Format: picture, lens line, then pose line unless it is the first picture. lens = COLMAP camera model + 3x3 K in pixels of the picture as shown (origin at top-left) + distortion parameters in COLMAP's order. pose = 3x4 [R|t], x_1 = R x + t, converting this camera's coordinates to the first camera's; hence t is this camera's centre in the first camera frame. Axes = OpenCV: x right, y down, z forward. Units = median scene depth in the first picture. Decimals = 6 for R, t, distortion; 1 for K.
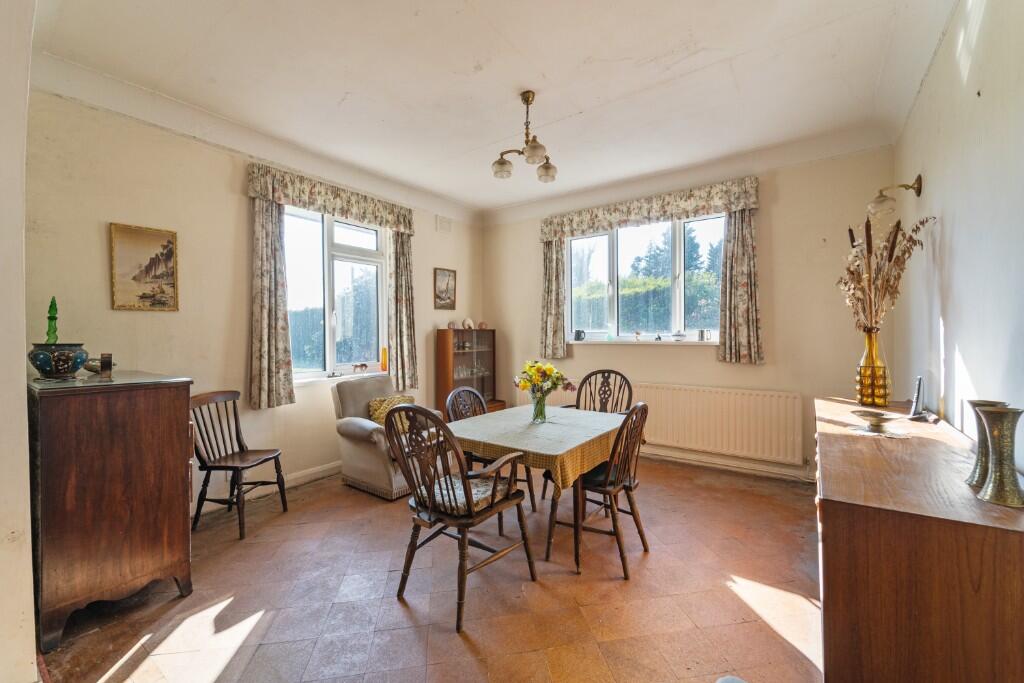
lens RADIAL K [[417.5, 0, 512.0], [0, 417.5, 341.5], [0, 0, 1]] dist [-0.000071, -0.000021]
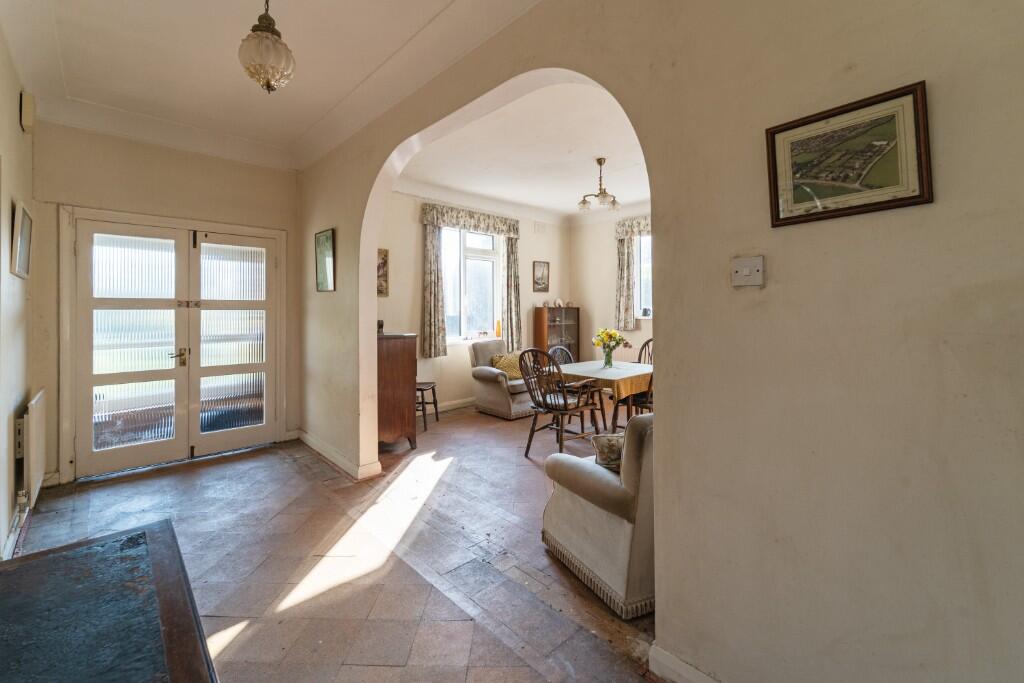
lens RADIAL K [[425.5, 0, 519.6], [0, 425.5, 308.5], [0, 0, 1]] dist [0.000134, 0.000021]
pose [[0.984125, 0.003103, -0.177448, 0.015701], [-0.007173, 0.999726, -0.022297, 0.007258], [0.177330, 0.023216, 0.983878, -0.445466]]
